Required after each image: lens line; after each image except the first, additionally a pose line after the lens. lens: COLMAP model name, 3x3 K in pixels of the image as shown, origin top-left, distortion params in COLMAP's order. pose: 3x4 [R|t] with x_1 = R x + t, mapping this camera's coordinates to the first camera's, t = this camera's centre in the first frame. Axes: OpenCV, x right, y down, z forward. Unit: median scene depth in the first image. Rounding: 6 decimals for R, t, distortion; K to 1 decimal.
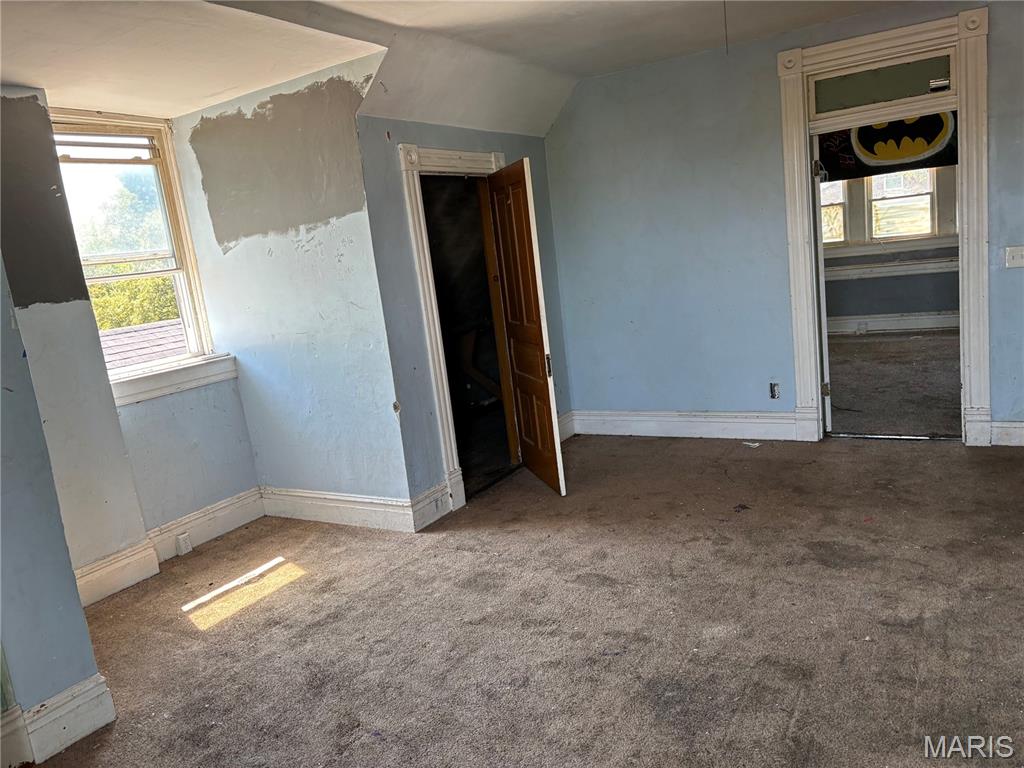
lens RADIAL K [[781.8, 0, 514.3], [0, 781.8, 384.5], [0, 0, 1]] dist [0.035330, -0.033411]
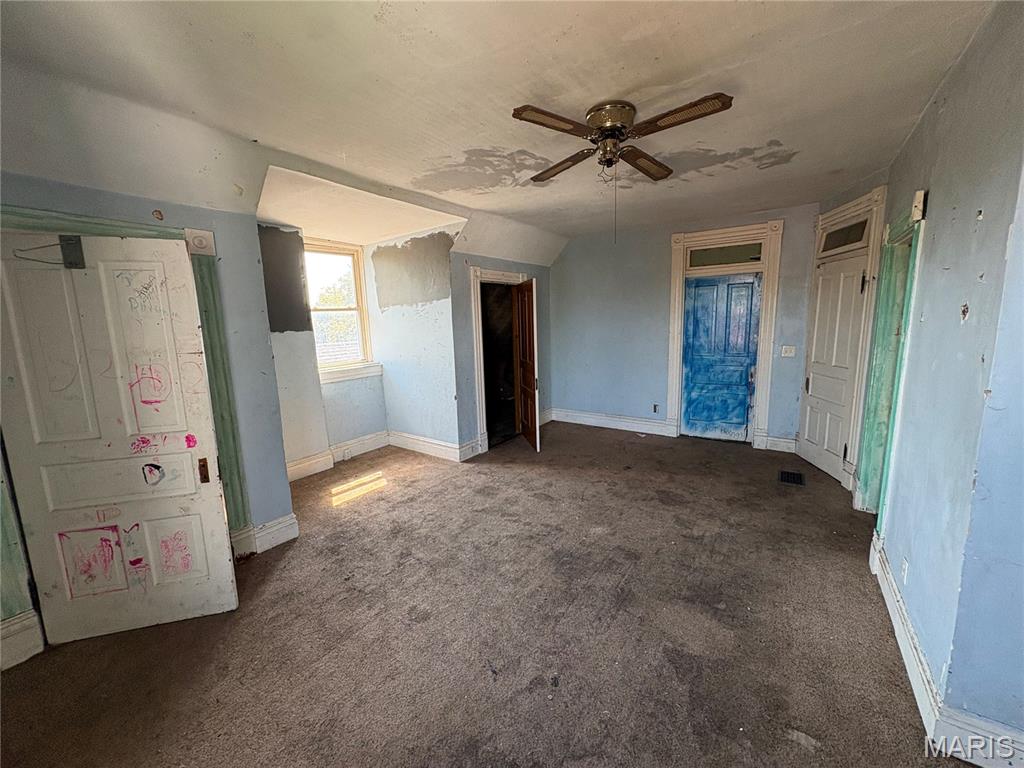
lens RADIAL K [[410.8, 0, 510.7], [0, 410.8, 383.5], [0, 0, 1]] dist [0.001257, 0.000259]
pose [[0.992800, 0.097576, -0.069482, 0.060095], [-0.098221, 0.995147, -0.005916, -0.016565], [0.068567, 0.012698, 0.997566, -0.030307]]
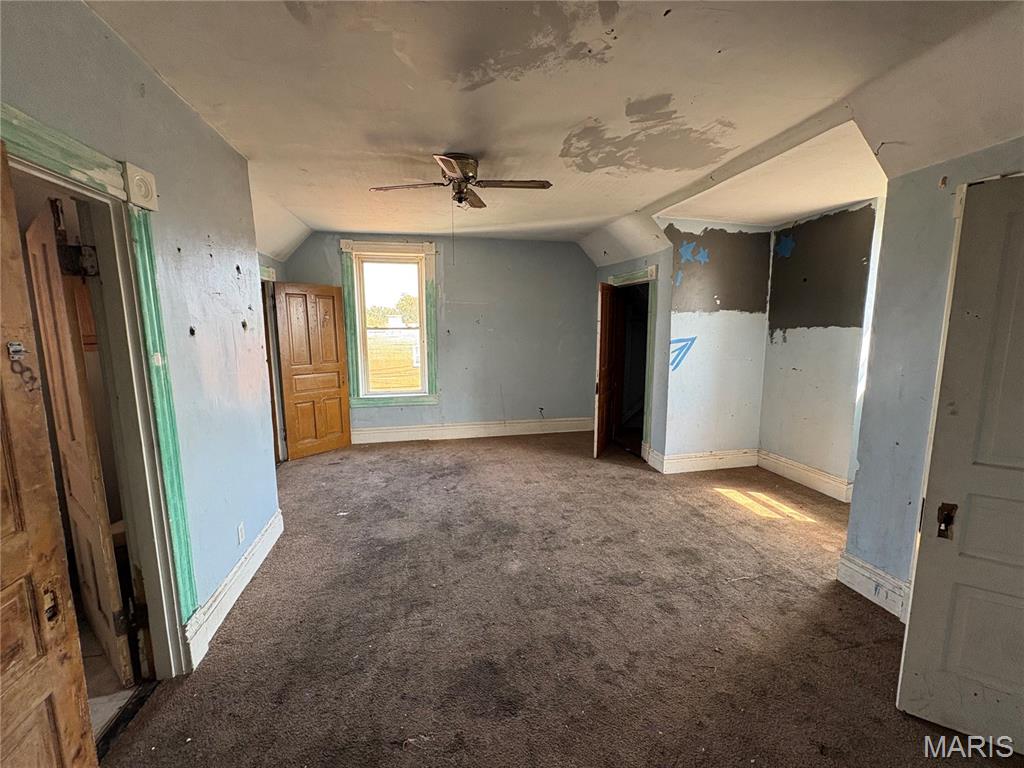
lens RADIAL K [[410.8, 0, 508.4], [0, 410.8, 382.6], [0, 0, 1]] dist [0.001257, 0.000259]
pose [[-0.745478, 0.207060, -0.633552, 0.573130], [-0.023614, 0.941722, 0.335563, -0.272168], [0.666112, 0.265115, -0.697144, 1.152010]]
